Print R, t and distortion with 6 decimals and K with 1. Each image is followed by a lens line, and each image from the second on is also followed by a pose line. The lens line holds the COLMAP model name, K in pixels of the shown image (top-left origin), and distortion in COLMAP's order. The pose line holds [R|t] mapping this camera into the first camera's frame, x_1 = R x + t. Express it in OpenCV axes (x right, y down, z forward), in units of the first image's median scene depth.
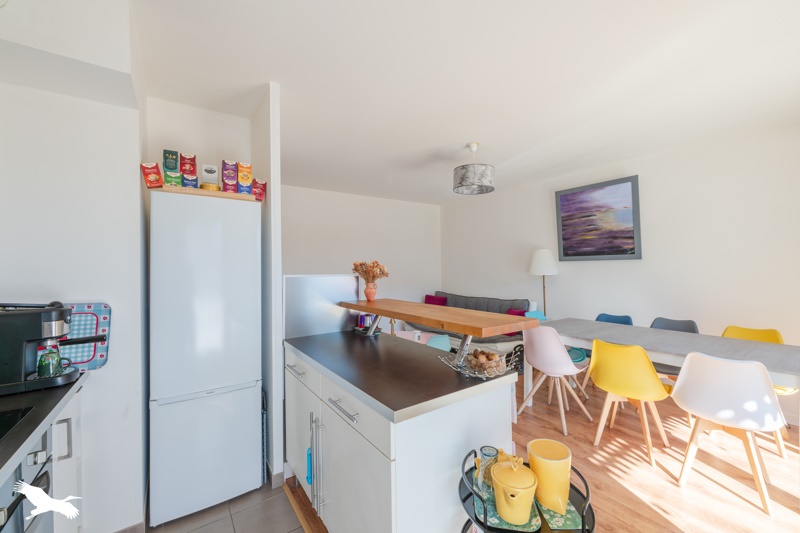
lens RADIAL K [[318.0, 0, 399.7], [0, 318.0, 263.9], [0, 0, 1]] dist [-0.000221, -0.000021]
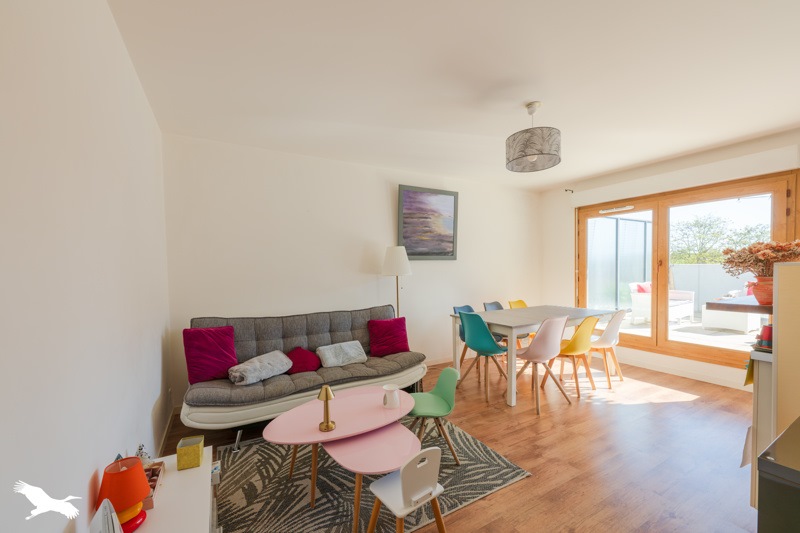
lens RADIAL K [[318.0, 0, 398.6], [0, 318.0, 271.4], [0, 0, 1]] dist [-0.000221, -0.000021]
pose [[0.125462, -0.014297, 0.991995, -0.468724], [-0.007317, 0.999856, 0.015336, 0.011291], [-0.992071, -0.009182, 0.125339, 0.973217]]
